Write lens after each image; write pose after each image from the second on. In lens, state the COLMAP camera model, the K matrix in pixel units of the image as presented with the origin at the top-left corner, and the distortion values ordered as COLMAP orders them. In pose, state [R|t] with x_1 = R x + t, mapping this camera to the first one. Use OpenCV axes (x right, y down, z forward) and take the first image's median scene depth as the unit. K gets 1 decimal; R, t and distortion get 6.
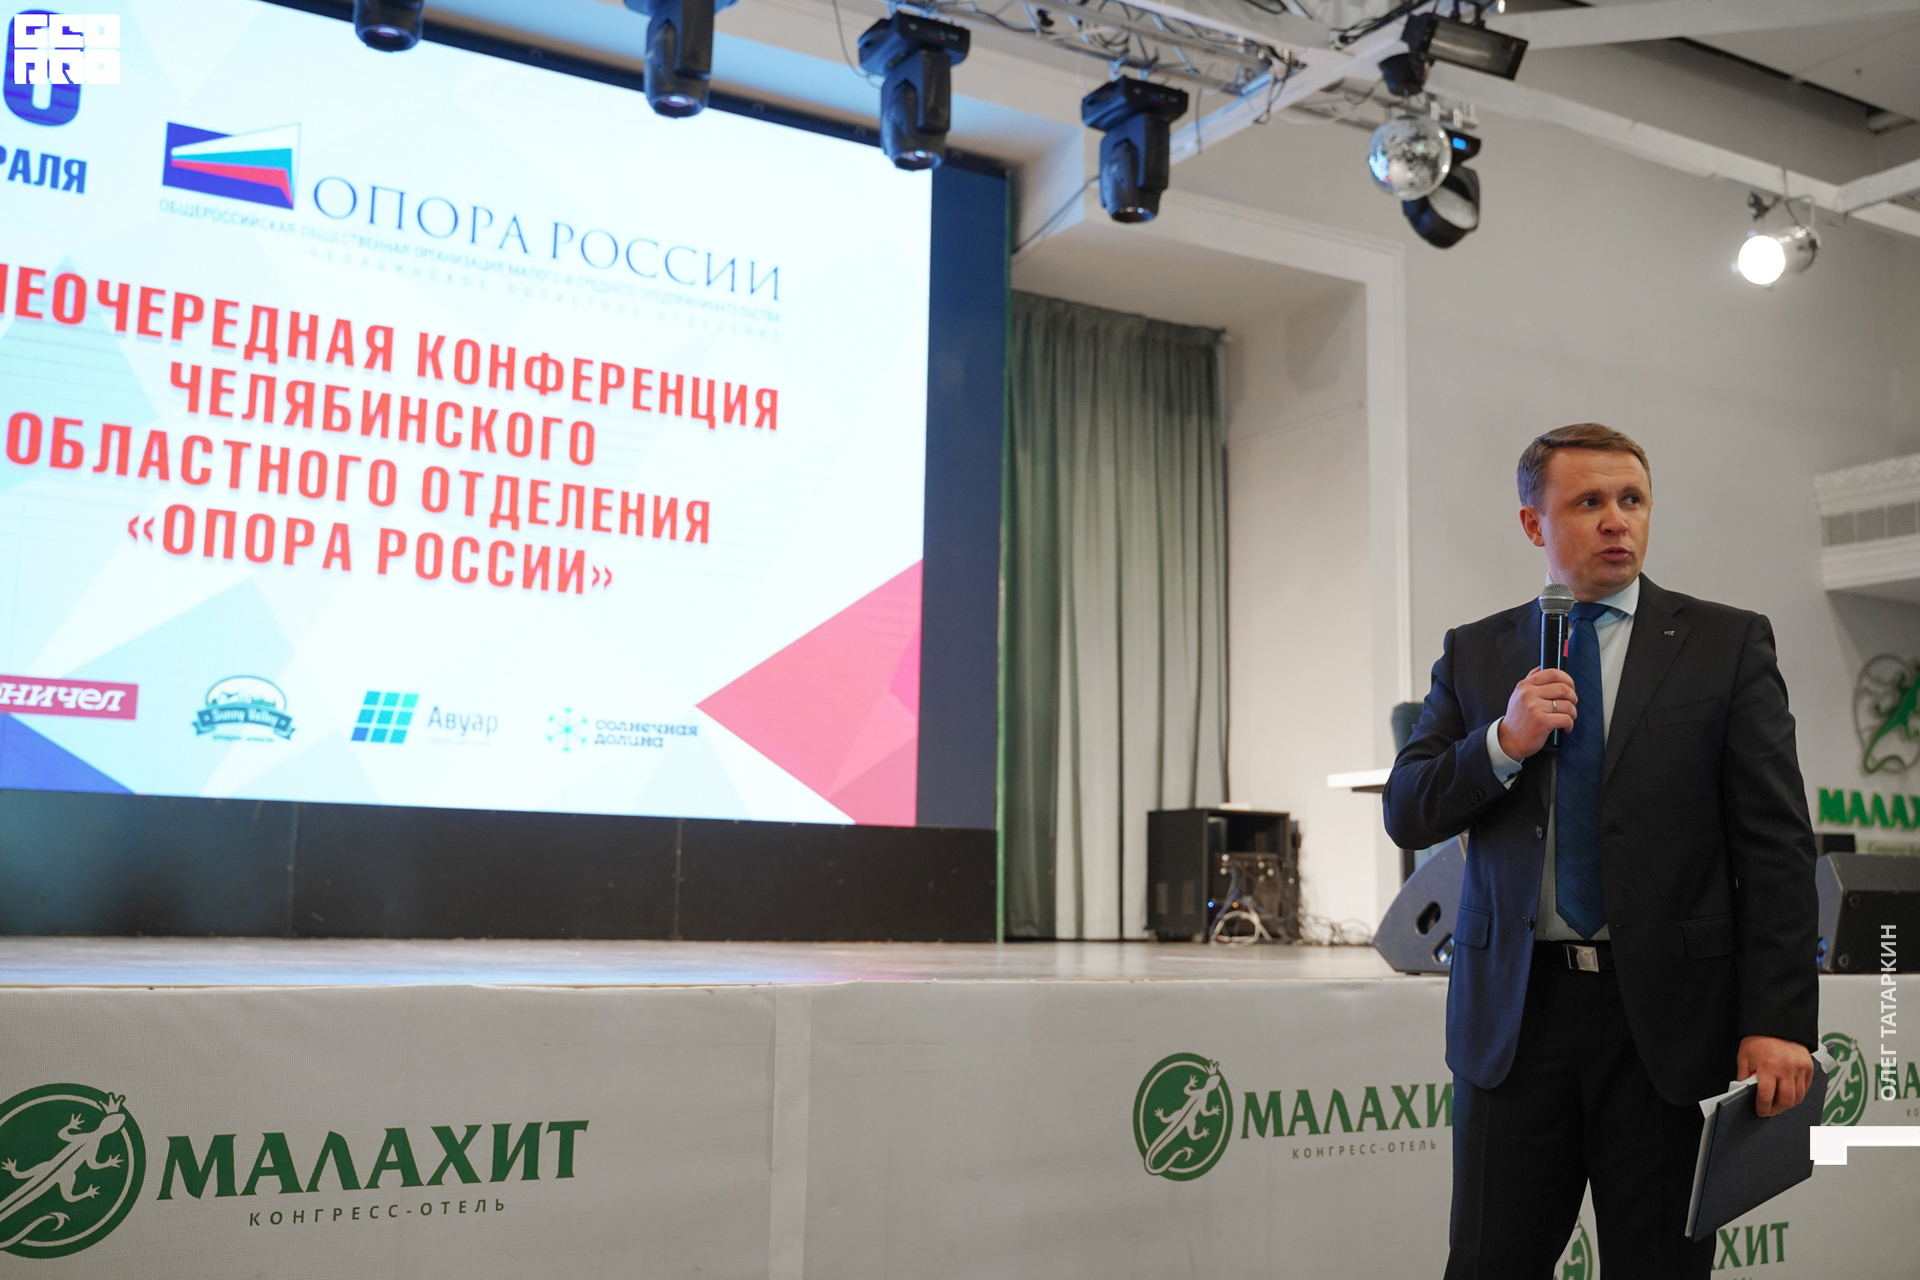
lens RADIAL K [[1959.2, 0, 955.4], [0, 1959.2, 631.9], [0, 0, 1]] dist [-0.004133, 0.000000]
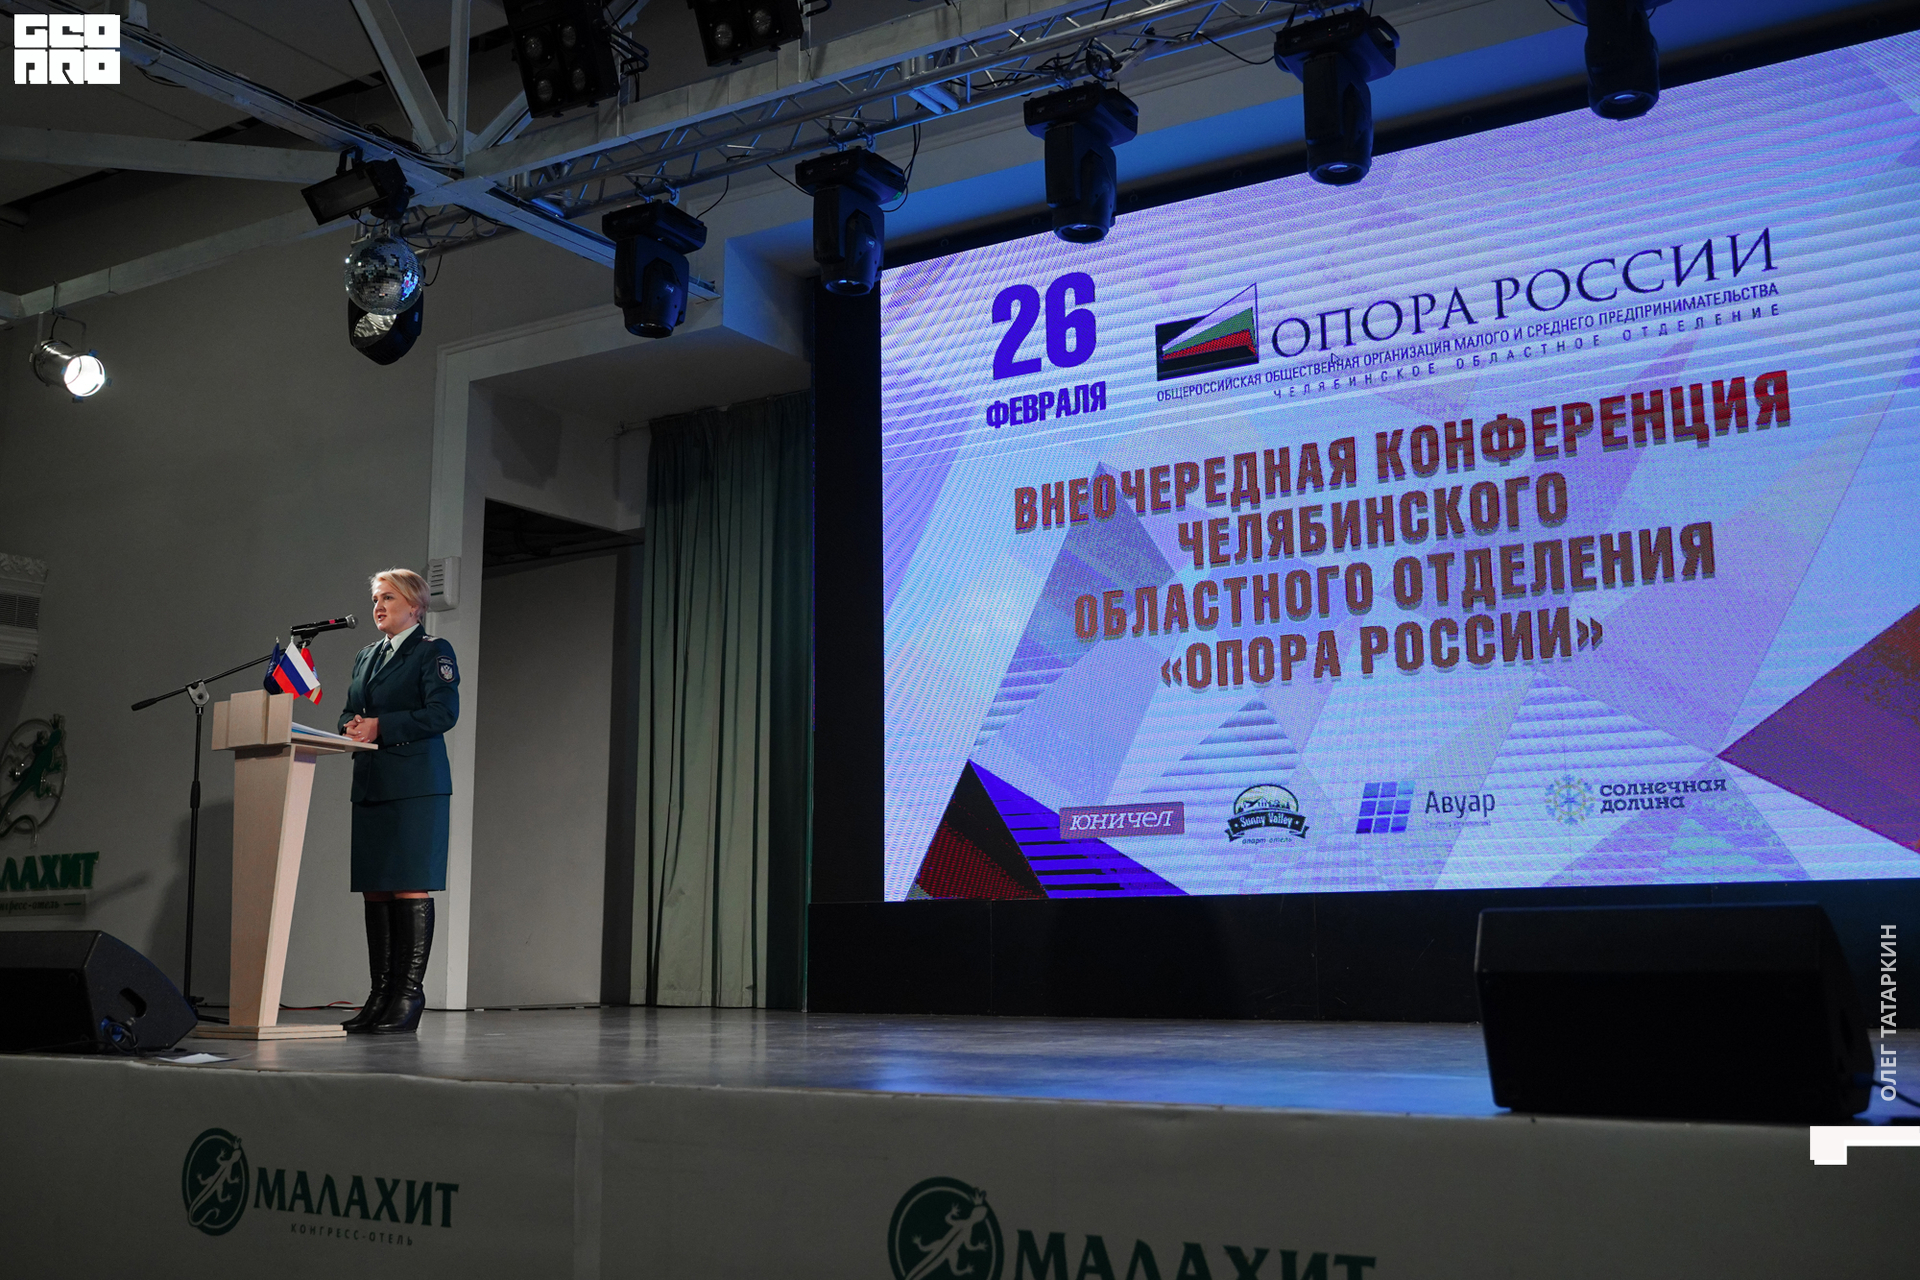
lens RADIAL K [[1907.4, 0, 957.2], [0, 1907.4, 648.0], [0, 0, 1]] dist [-0.008931, 0.000000]
pose [[0.457918, -0.159499, -0.874569, 0.506852], [0.139069, 0.984514, -0.106735, 0.036449], [0.878049, -0.072749, 0.473008, 0.325738]]
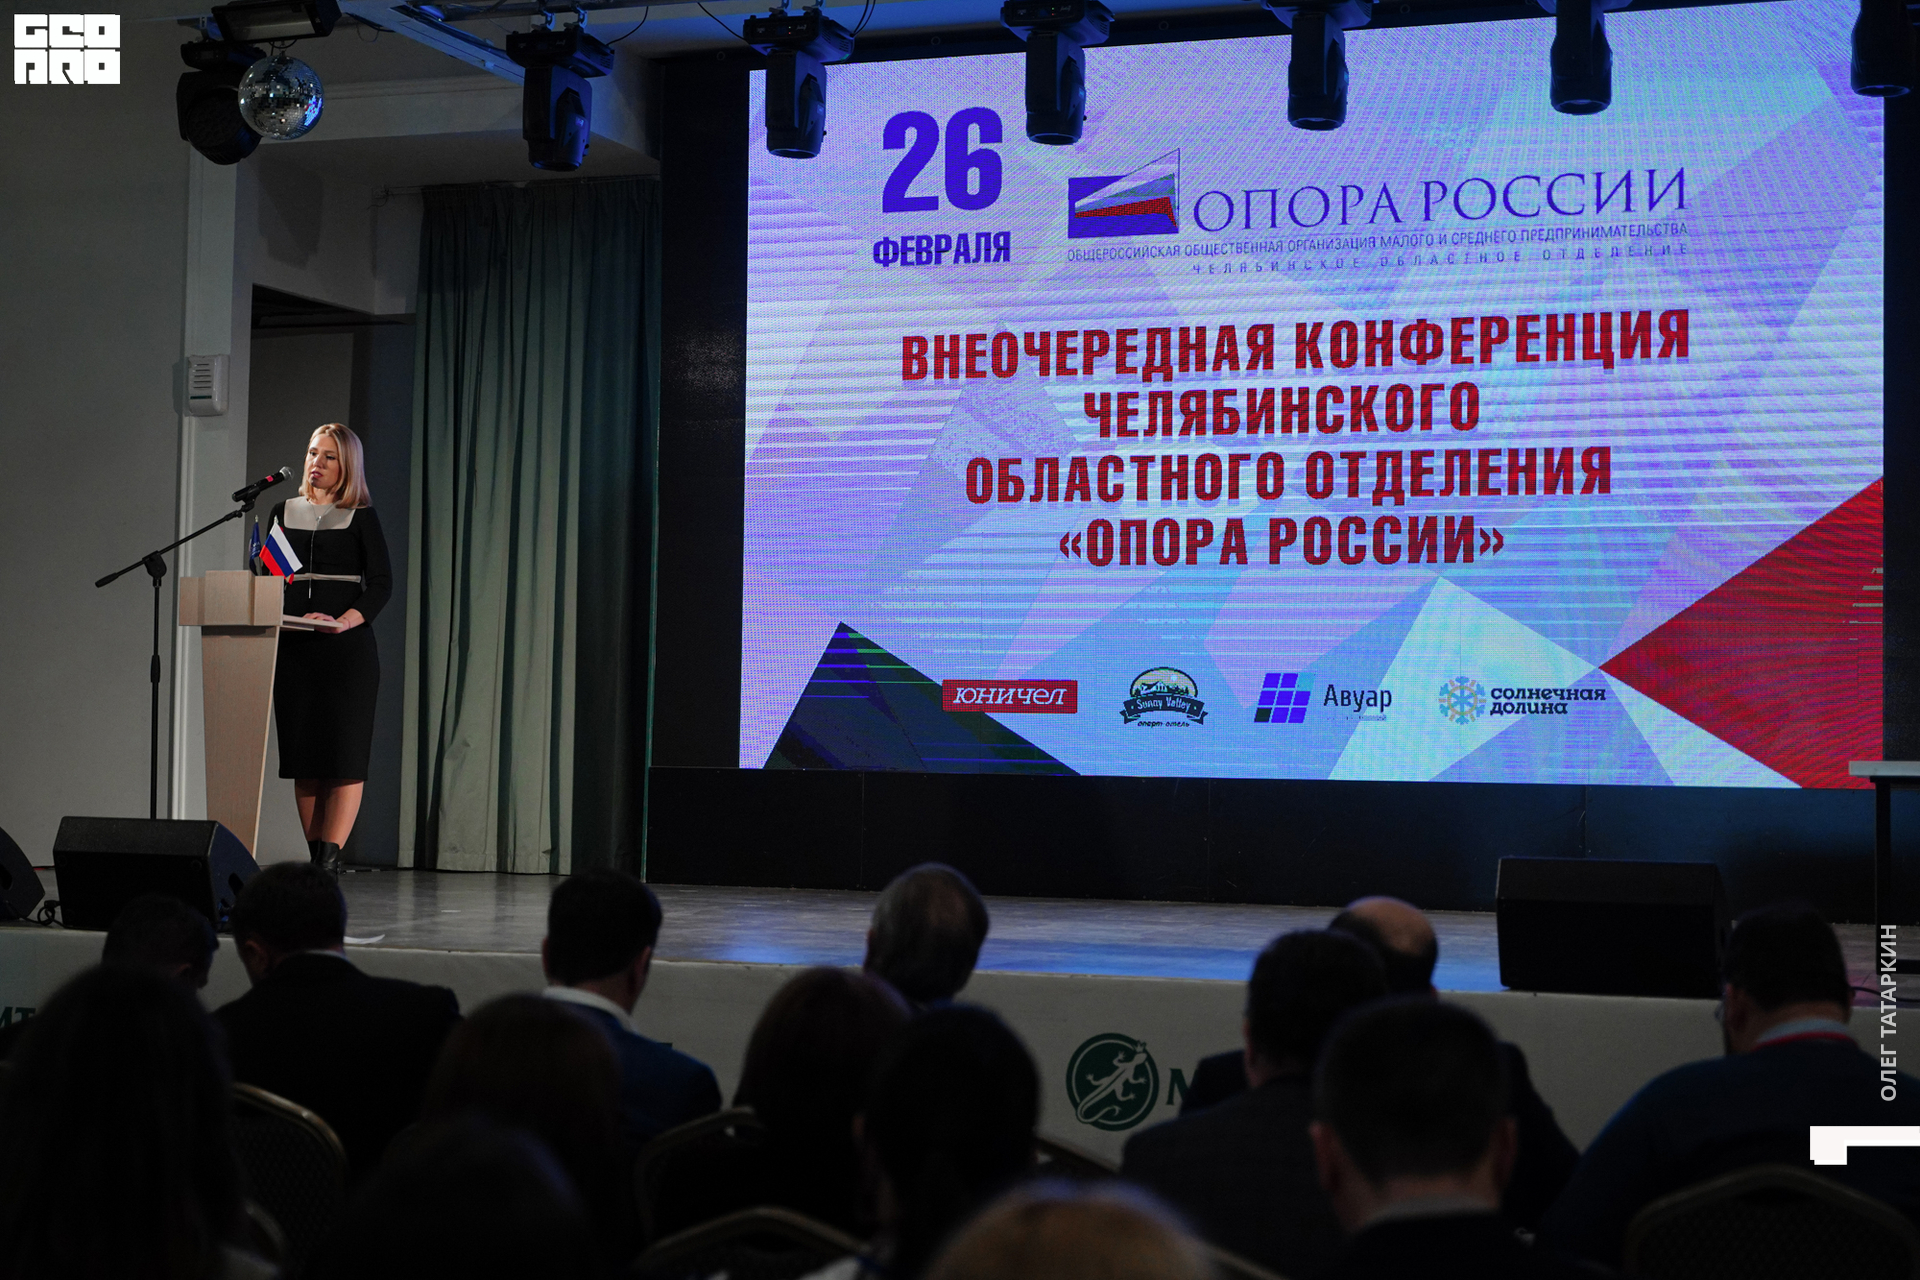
lens RADIAL K [[2989.7, 0, 985.5], [0, 2989.7, 628.2], [0, 0, 1]] dist [-0.004266, 0.000000]
pose [[0.638064, -0.038850, -0.769003, 0.854449], [0.103801, 0.993949, 0.035913, -0.069144], [0.762954, -0.102738, 0.638236, -0.154980]]
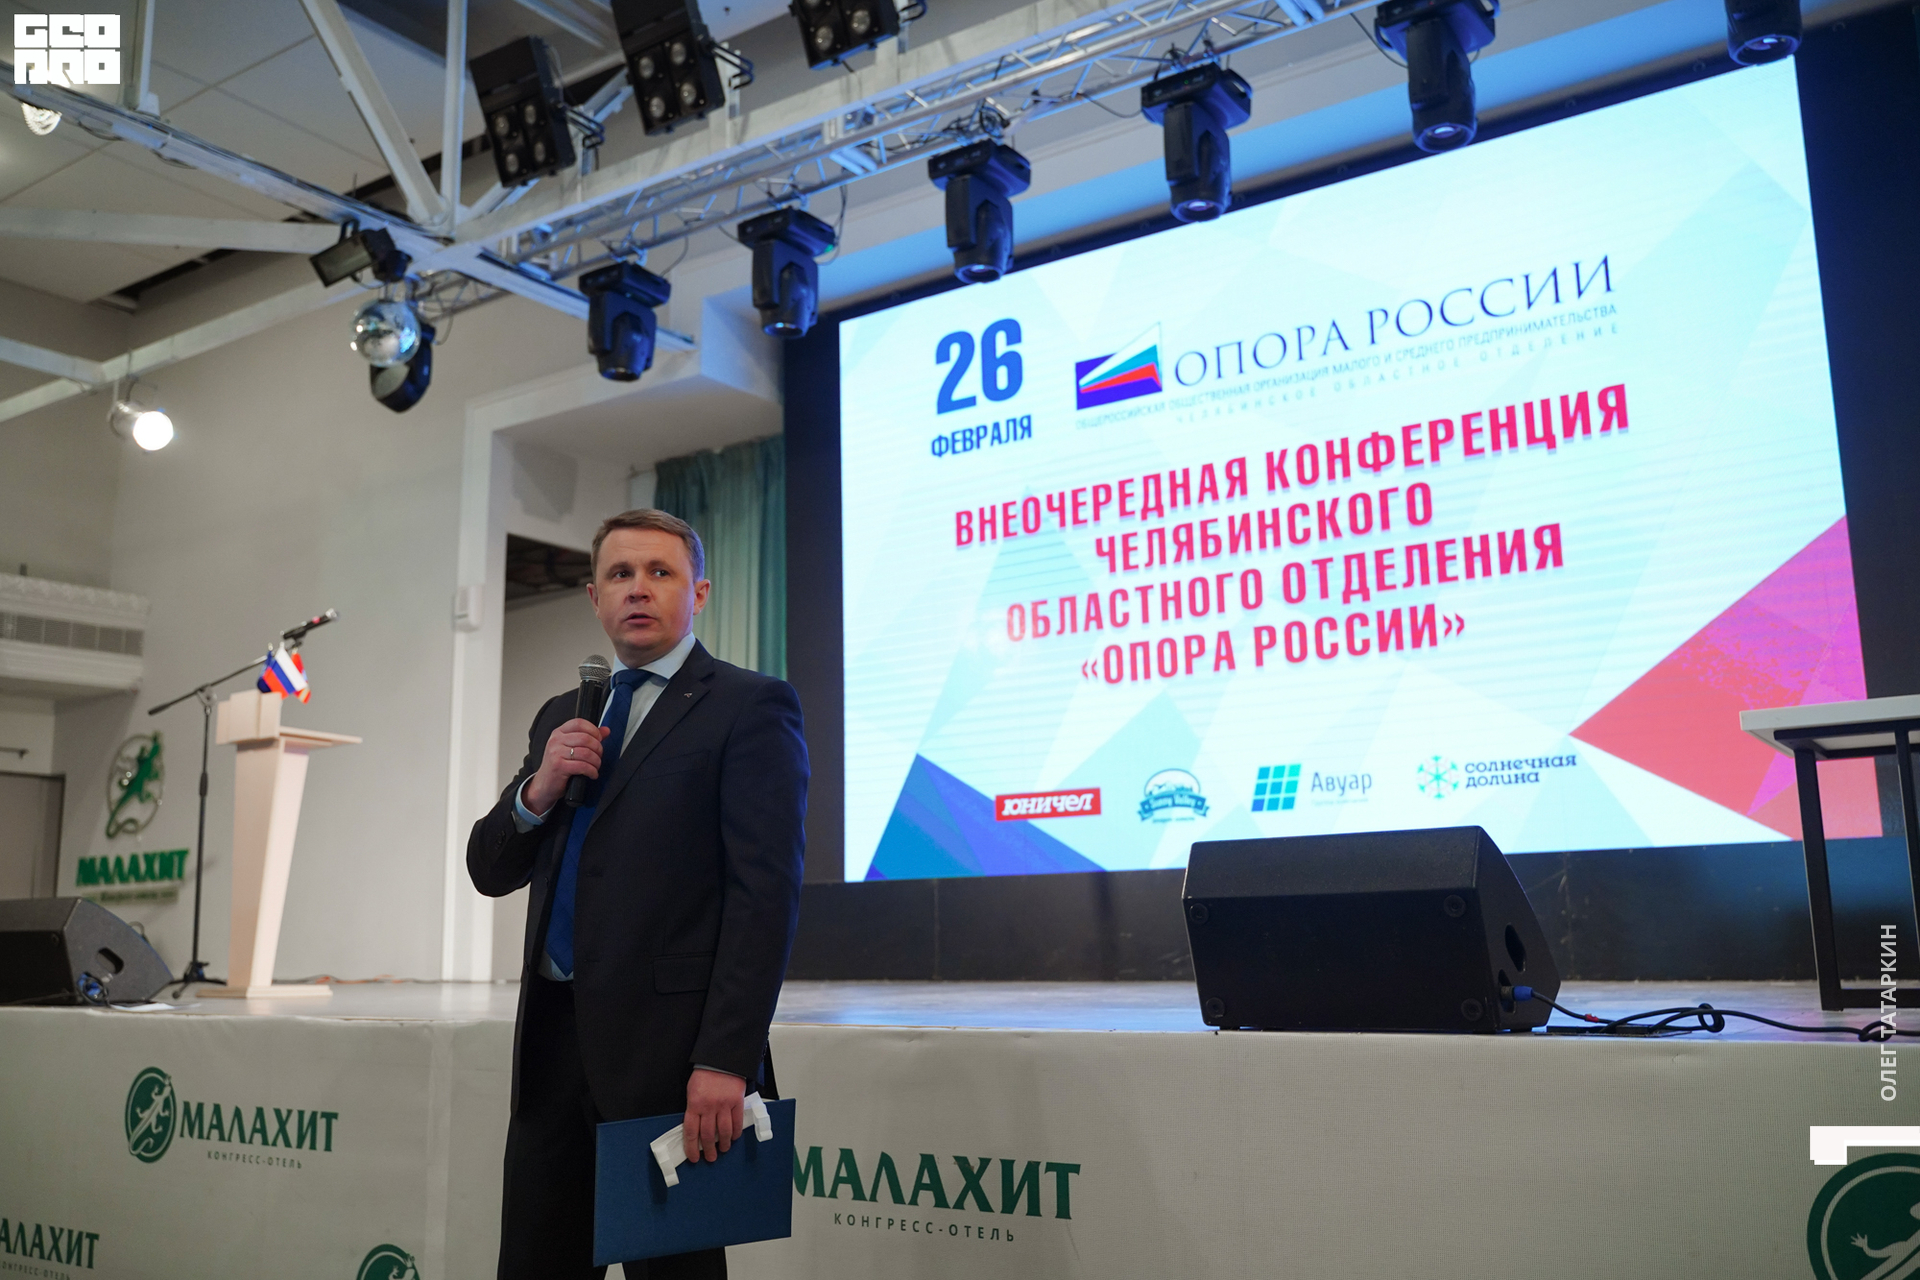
lens RADIAL K [[1667.4, 0, 945.1], [0, 1667.4, 649.4], [0, 0, 1]] dist [-0.013368, 0.009006]
pose [[0.413356, -0.183546, -0.891879, 0.519741], [0.148208, 0.979974, -0.132987, 0.065297], [0.898427, -0.077212, 0.432281, 0.406639]]
